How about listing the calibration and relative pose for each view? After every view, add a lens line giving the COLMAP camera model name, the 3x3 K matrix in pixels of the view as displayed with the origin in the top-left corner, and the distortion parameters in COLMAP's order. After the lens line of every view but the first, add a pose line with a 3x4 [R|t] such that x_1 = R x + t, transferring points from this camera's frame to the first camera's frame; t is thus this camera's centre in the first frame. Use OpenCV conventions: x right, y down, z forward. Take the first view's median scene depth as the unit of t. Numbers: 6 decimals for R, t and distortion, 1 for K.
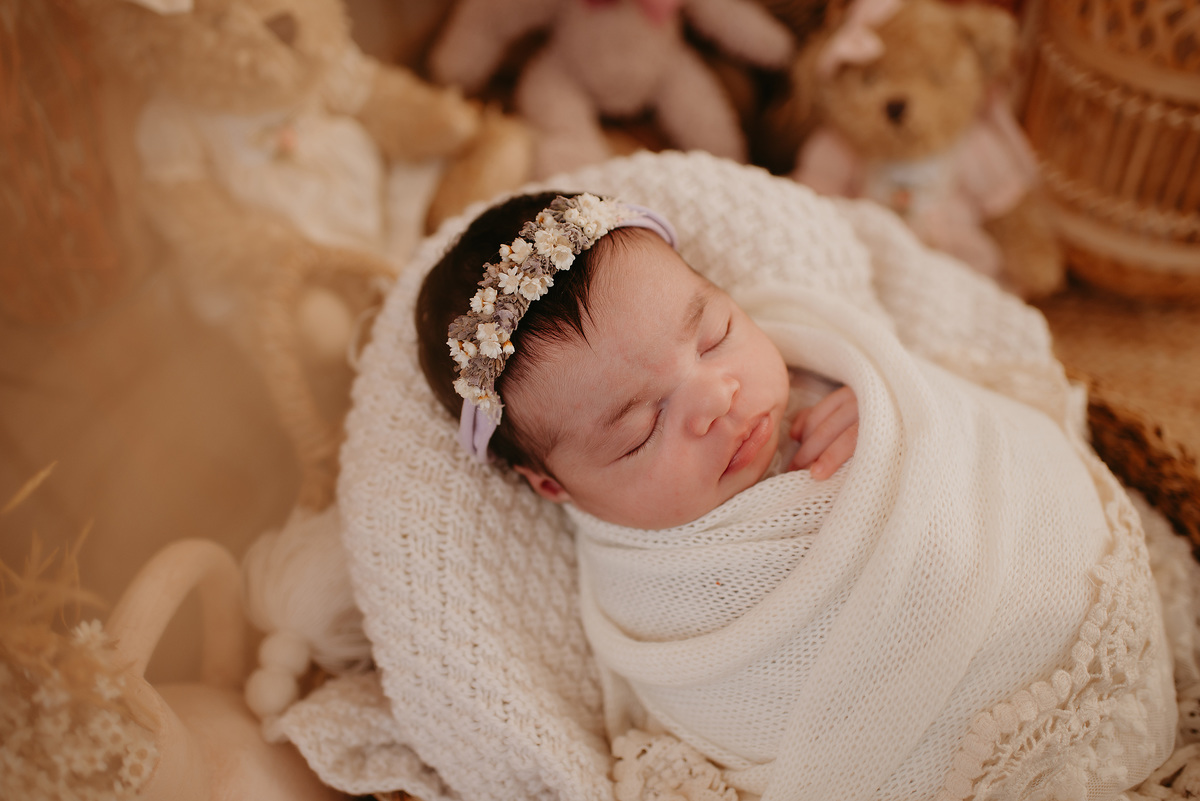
lens RADIAL K [[1242.1, 0, 600.2], [0, 1242.1, 400.0], [0, 0, 1]] dist [-0.042934, 0.009065]
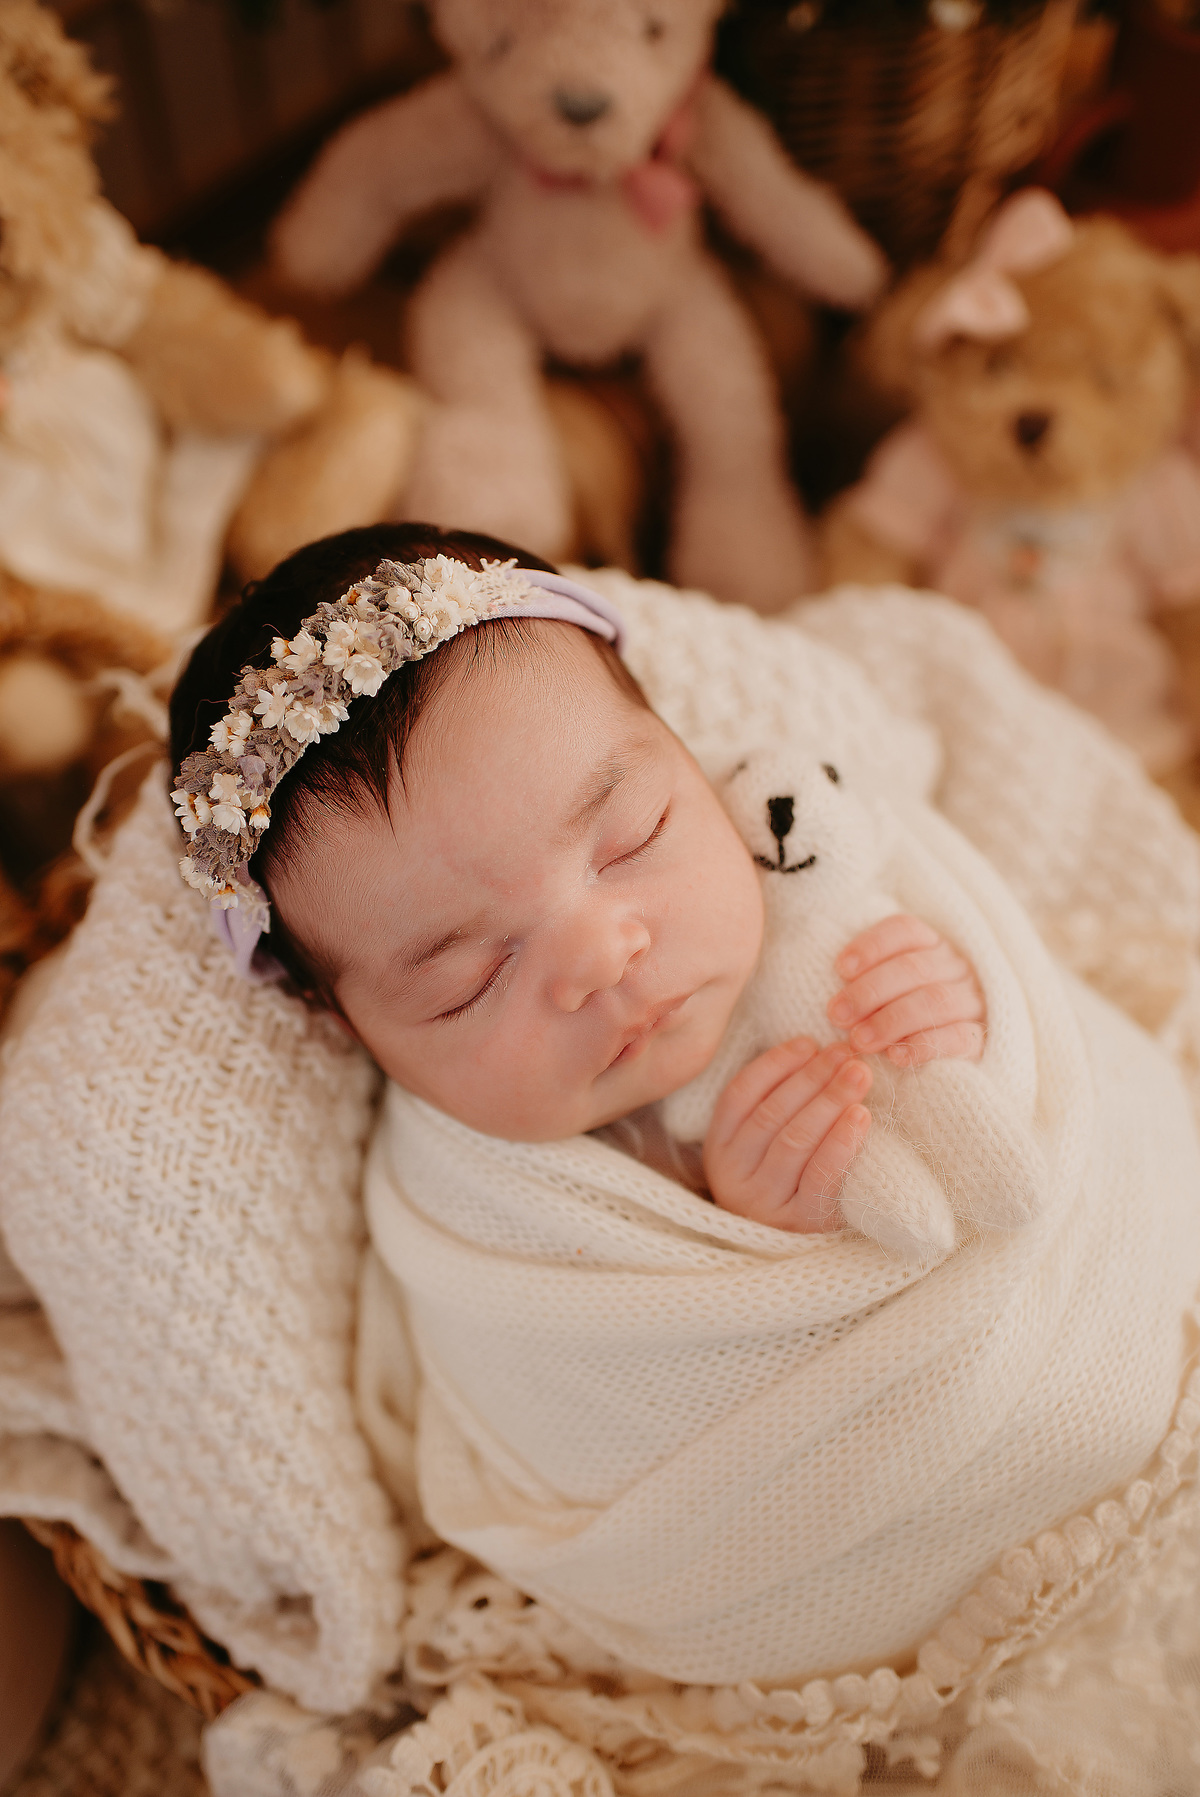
lens RADIAL K [[1879.7, 0, 600.0], [0, 1879.7, 898.5], [0, 0, 1]] dist [-0.044601, -0.009243]
pose [[0.993213, 0.114907, 0.018017, 0.064701], [-0.116302, 0.979231, 0.166076, -0.211976], [0.001440, -0.167044, 0.985948, 0.113605]]
